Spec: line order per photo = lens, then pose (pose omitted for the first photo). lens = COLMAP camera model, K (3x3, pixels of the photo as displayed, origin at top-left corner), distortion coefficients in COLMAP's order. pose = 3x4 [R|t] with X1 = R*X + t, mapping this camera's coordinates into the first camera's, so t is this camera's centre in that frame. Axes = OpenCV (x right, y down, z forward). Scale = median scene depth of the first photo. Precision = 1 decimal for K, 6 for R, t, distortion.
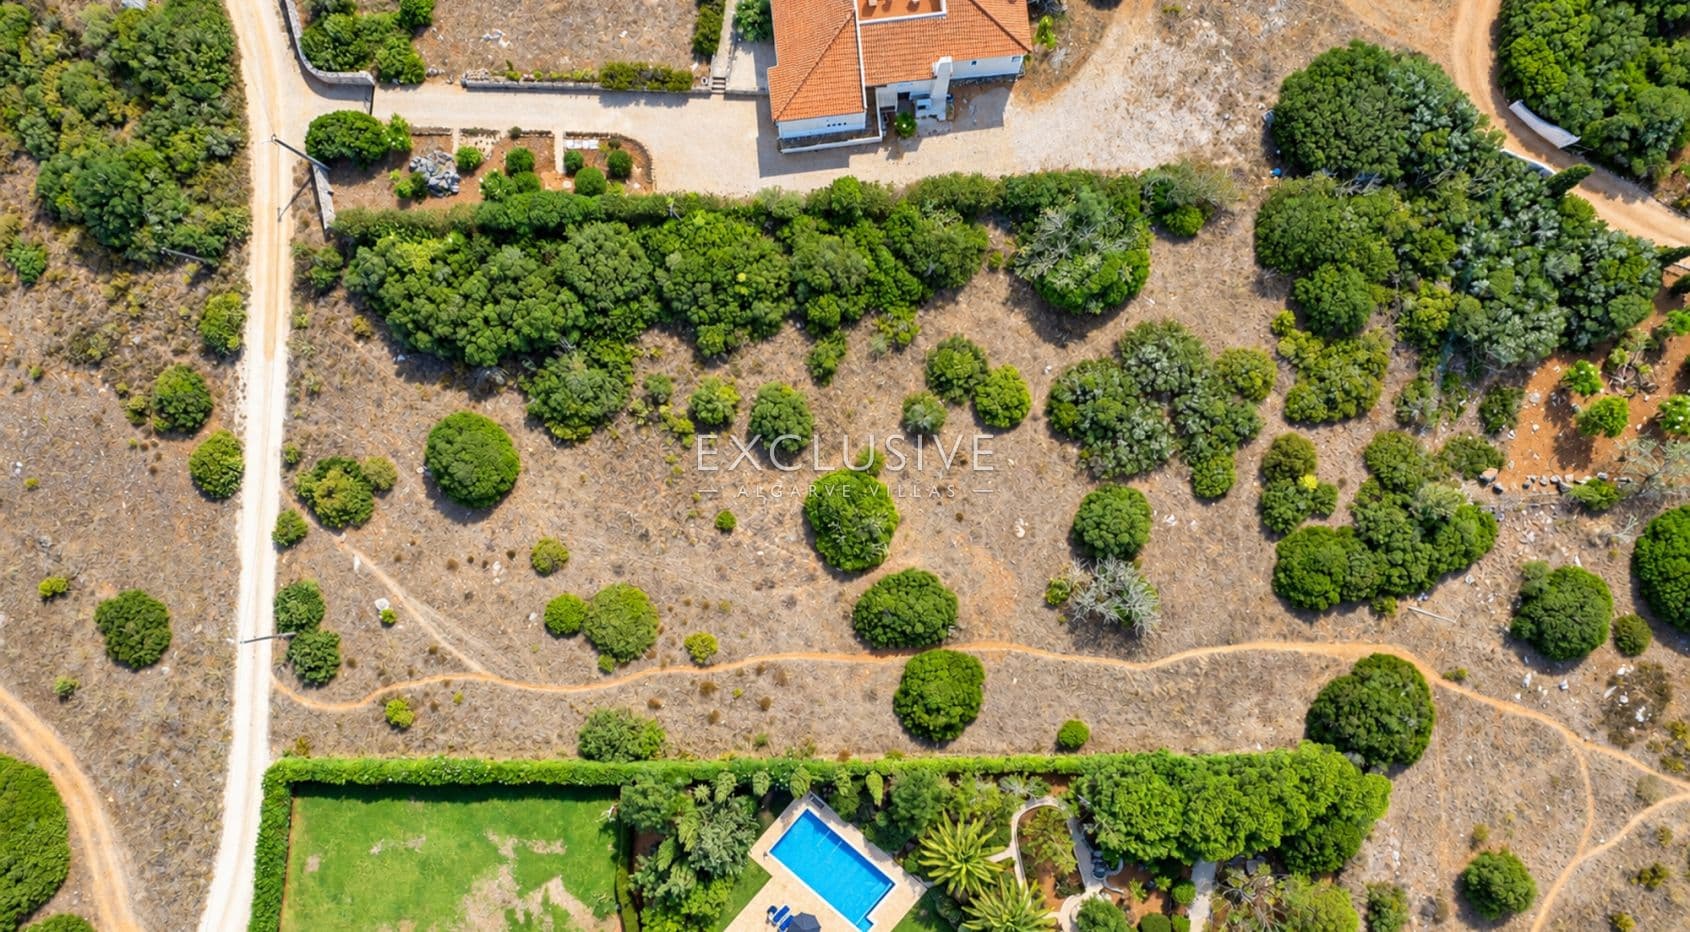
lens RADIAL K [[1080.1, 0, 849.5], [0, 1080.1, 472.8], [0, 0, 1]] dist [-0.069284, 0.063318]
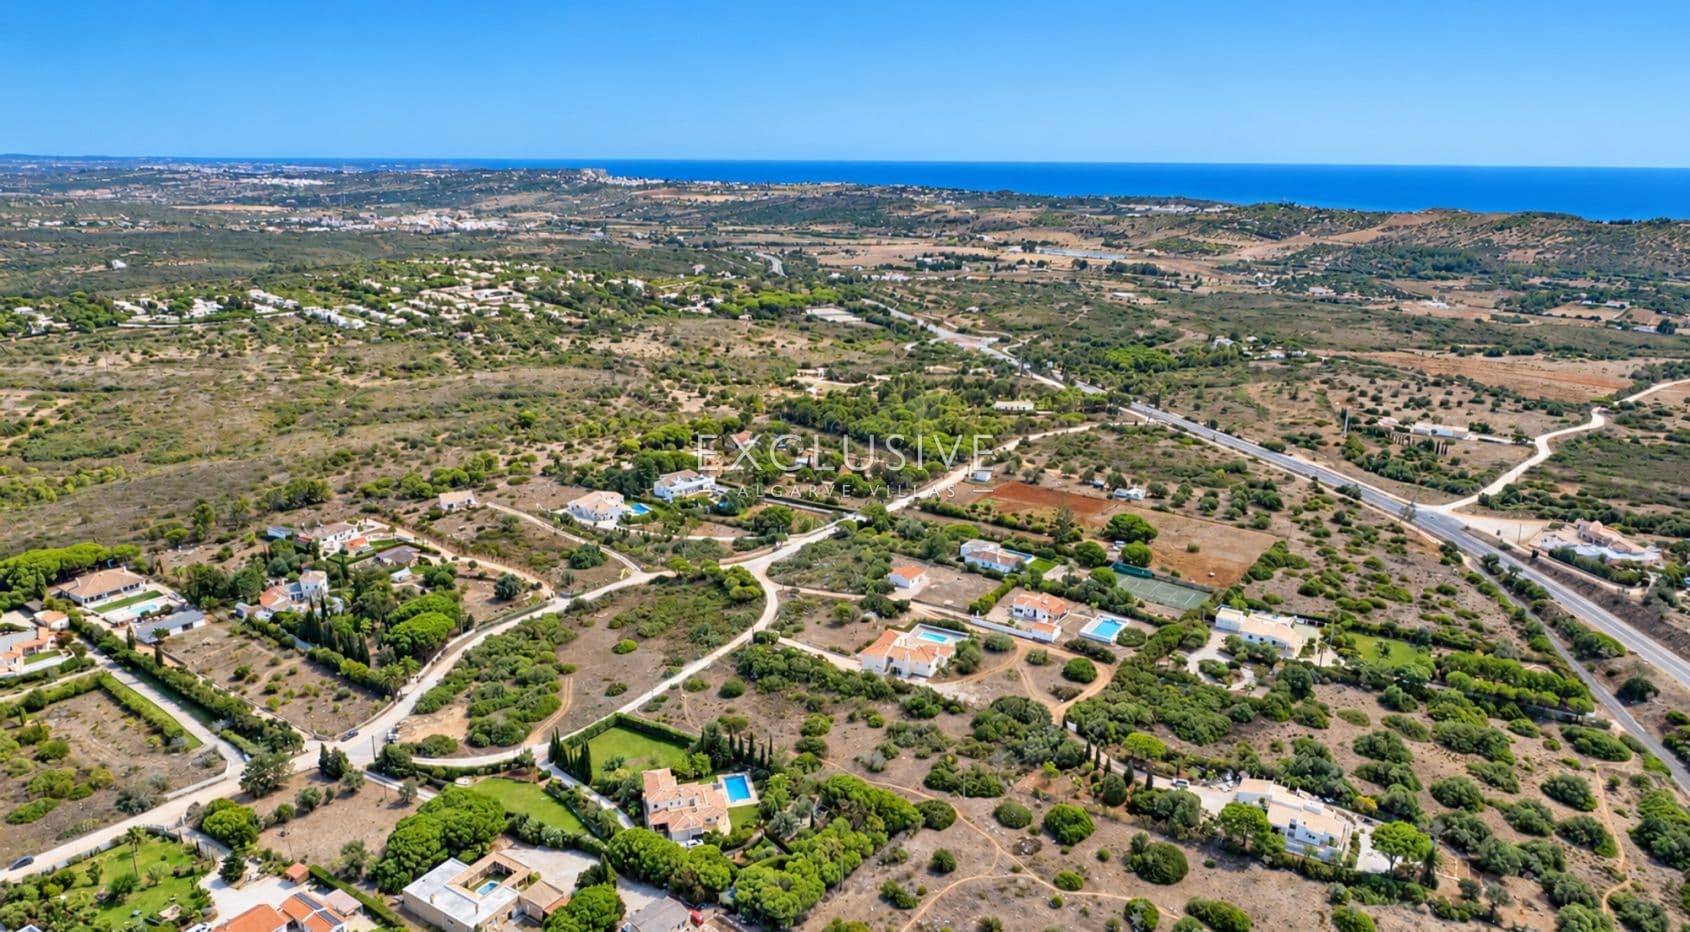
lens RADIAL K [[1080.1, 0, 849.5], [0, 1080.1, 472.8], [0, 0, 1]] dist [-0.069284, 0.063318]
pose [[0.832909, 0.155653, -0.531070, 1.620814], [-0.553407, 0.231184, -0.800184, 2.314449], [-0.001776, 0.960378, 0.278695, -0.578403]]
